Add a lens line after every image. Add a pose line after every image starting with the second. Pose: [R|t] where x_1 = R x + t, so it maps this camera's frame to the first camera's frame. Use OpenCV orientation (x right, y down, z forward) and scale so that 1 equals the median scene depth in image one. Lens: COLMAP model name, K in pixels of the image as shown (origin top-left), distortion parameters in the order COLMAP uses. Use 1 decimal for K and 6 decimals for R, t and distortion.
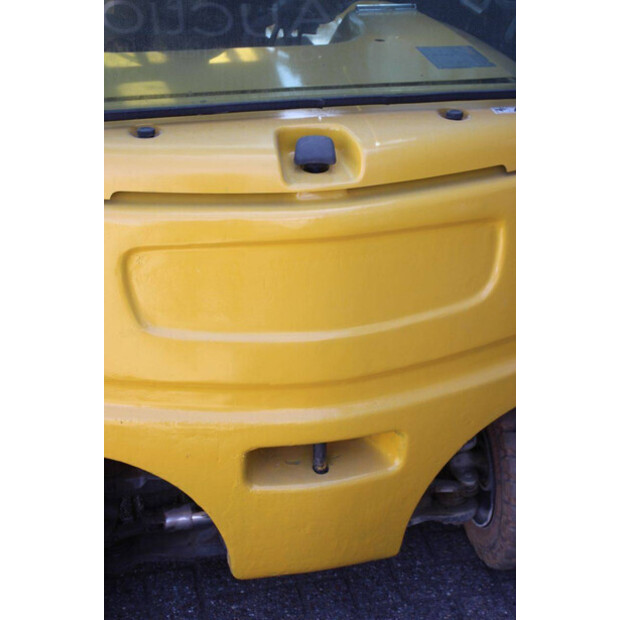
lens RADIAL K [[1306.8, 0, 310.0], [0, 1306.8, 310.0], [0, 0, 1]] dist [-0.025417, -0.055546]
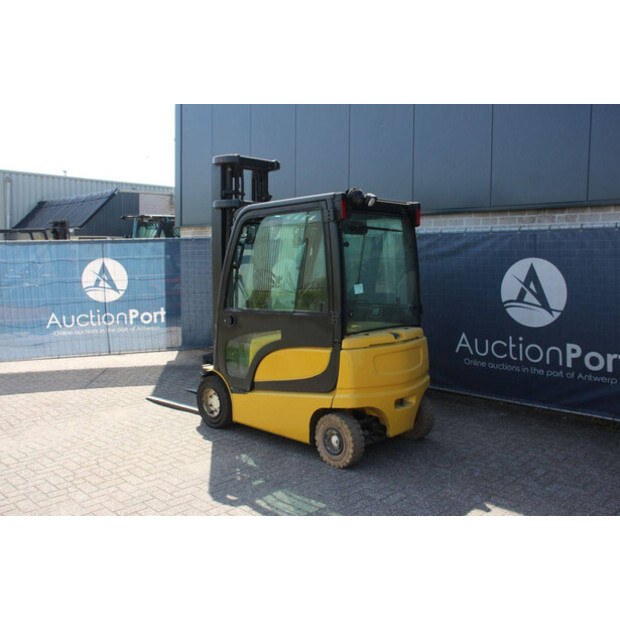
lens RADIAL K [[583.4, 0, 310.0], [0, 583.4, 310.0], [0, 0, 1]] dist [-0.129526, 0.202802]
pose [[0.847183, -0.072875, 0.526280, -1.341740], [0.267380, 0.914450, -0.303791, 0.354334], [-0.459118, 0.398083, 0.794192, -0.599634]]
